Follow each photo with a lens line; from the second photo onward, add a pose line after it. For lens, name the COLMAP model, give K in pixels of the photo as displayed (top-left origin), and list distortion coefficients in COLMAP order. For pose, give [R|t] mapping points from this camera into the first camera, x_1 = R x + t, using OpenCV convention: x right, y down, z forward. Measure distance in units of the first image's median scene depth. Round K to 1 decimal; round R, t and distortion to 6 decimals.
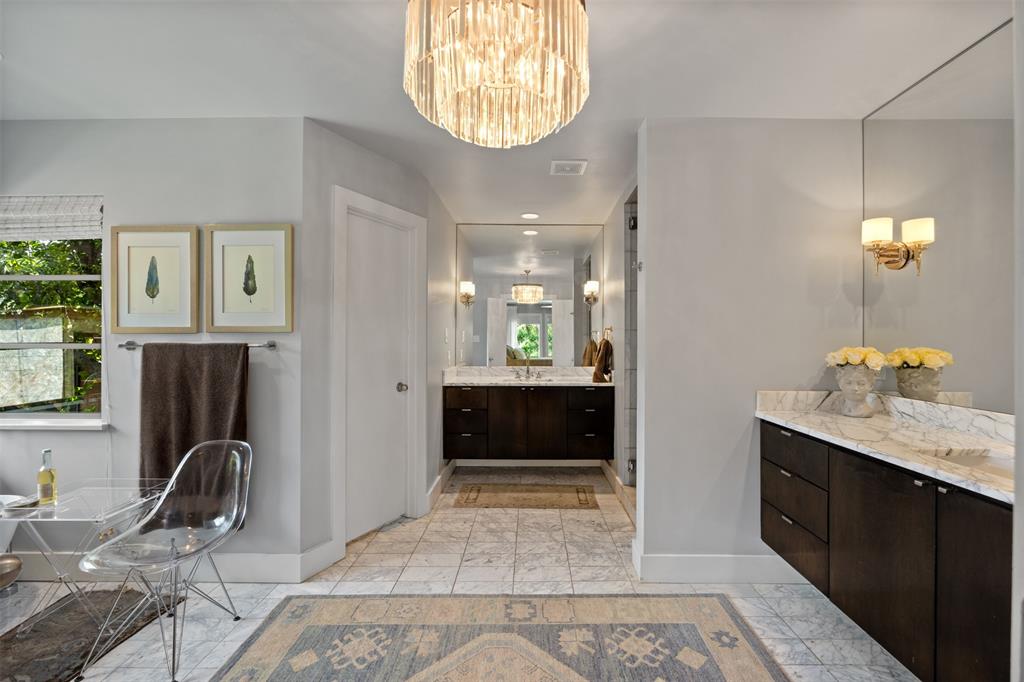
lens RADIAL K [[453.3, 0, 512.0], [0, 453.3, 341.0], [0, 0, 1]] dist [-0.000396, -0.000057]
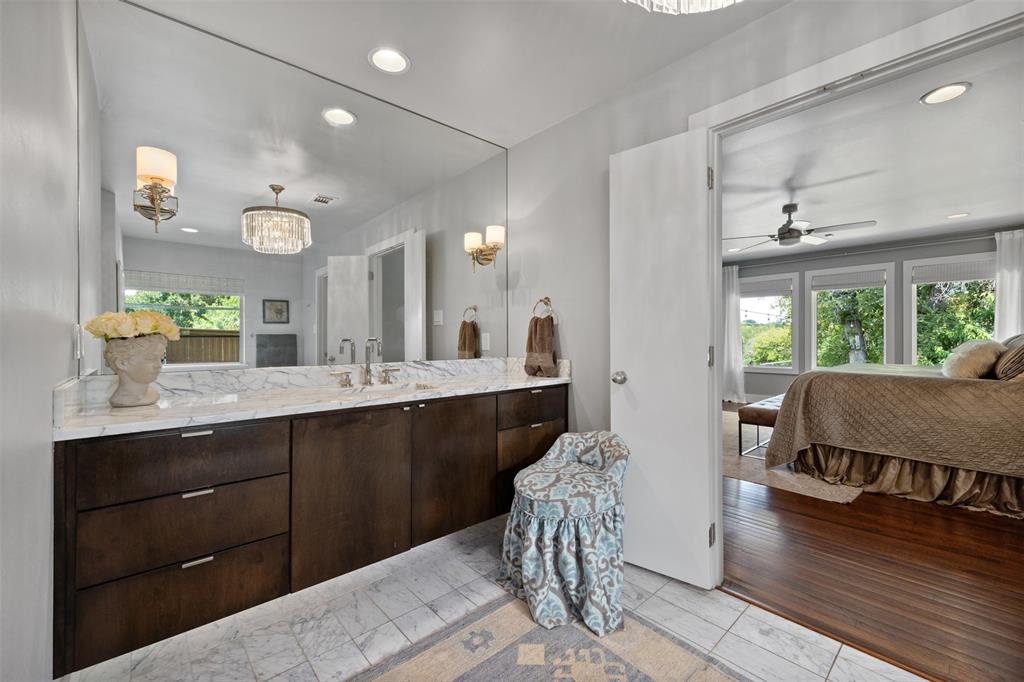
lens RADIAL K [[448.4, 0, 512.5], [0, 448.4, 332.5], [0, 0, 1]] dist [-0.000872, 0.000002]
pose [[-0.697215, 0.010259, 0.716788, -0.234440], [0.006257, 0.999947, -0.008225, 0.069666], [-0.716835, -0.001250, -0.697242, 1.300855]]
